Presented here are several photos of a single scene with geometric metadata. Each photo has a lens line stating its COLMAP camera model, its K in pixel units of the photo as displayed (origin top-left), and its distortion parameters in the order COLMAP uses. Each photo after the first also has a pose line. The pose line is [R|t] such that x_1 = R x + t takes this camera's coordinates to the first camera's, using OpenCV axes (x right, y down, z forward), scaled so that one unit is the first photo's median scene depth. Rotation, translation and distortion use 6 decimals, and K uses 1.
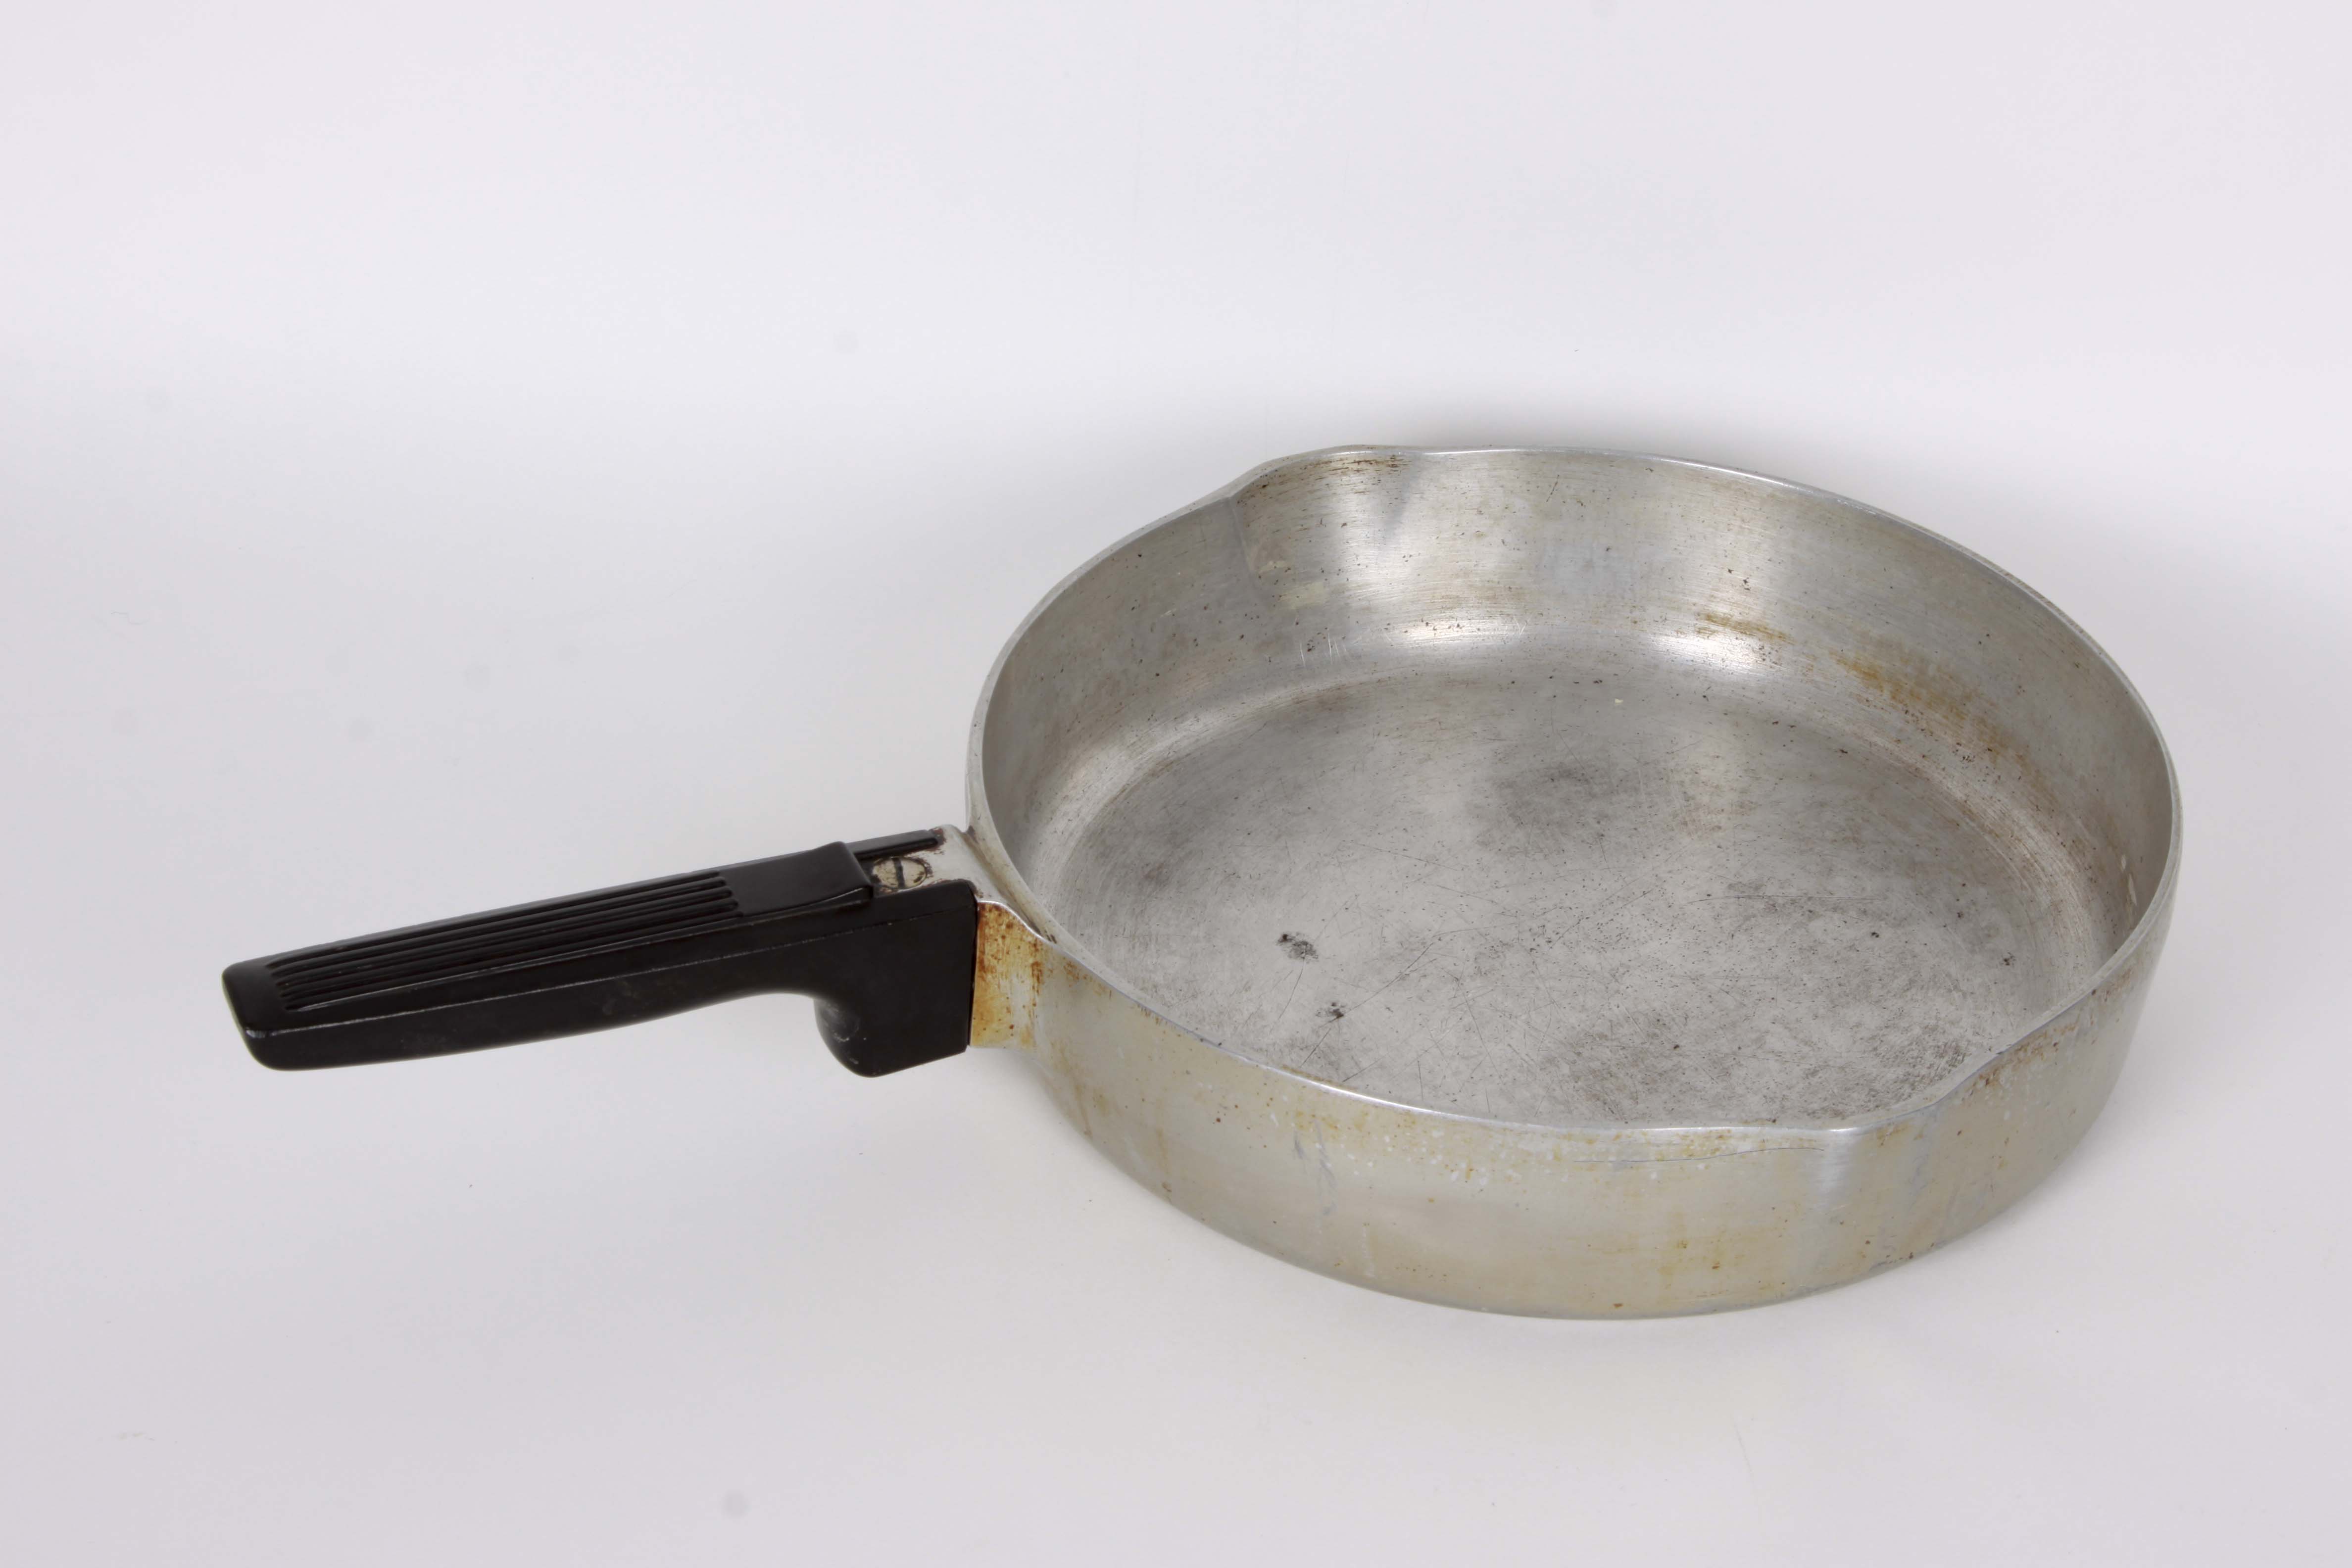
lens RADIAL K [[4897.1, 0, 1176.0], [0, 4897.1, 784.0], [0, 0, 1]] dist [0.029149, 0.032274]
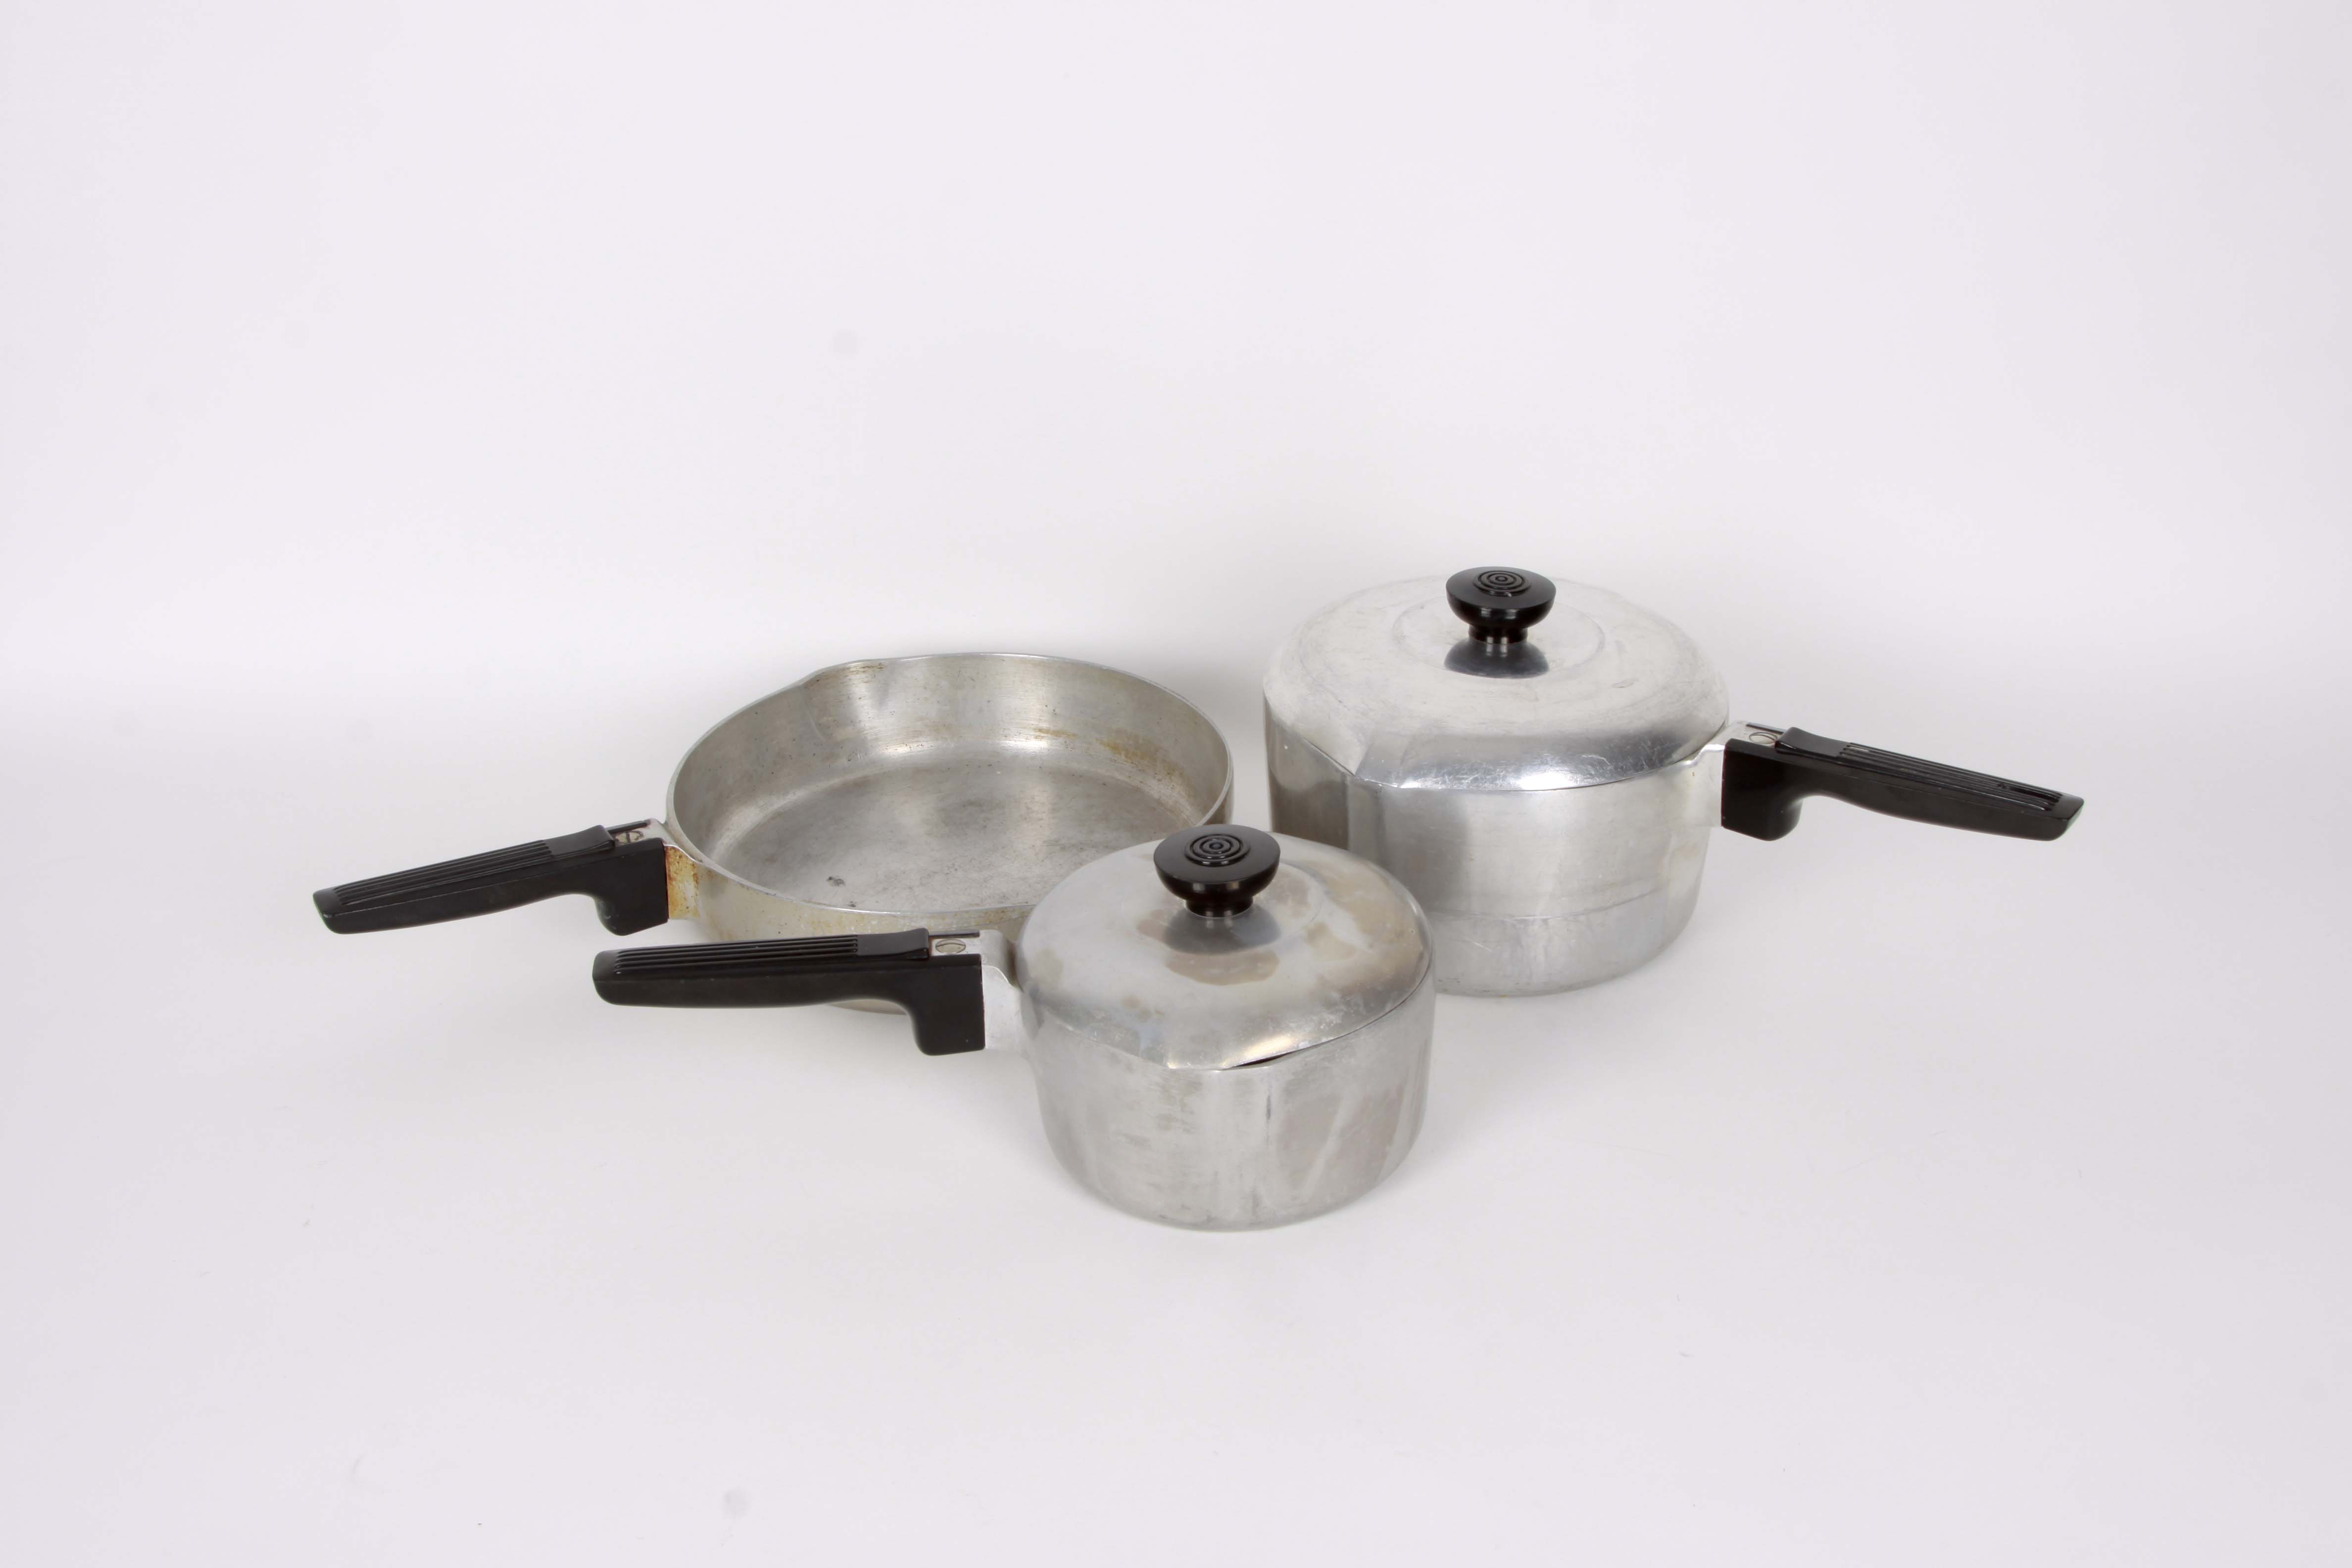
lens RADIAL K [[3060.0, 0, 1176.0], [0, 3060.0, 784.0], [0, 0, 1]] dist [-0.091654, -0.017150]
pose [[0.995894, -0.081812, 0.038758, 0.118688], [0.086168, 0.987929, -0.128733, 0.167793], [-0.027758, 0.131544, 0.990922, -0.302257]]
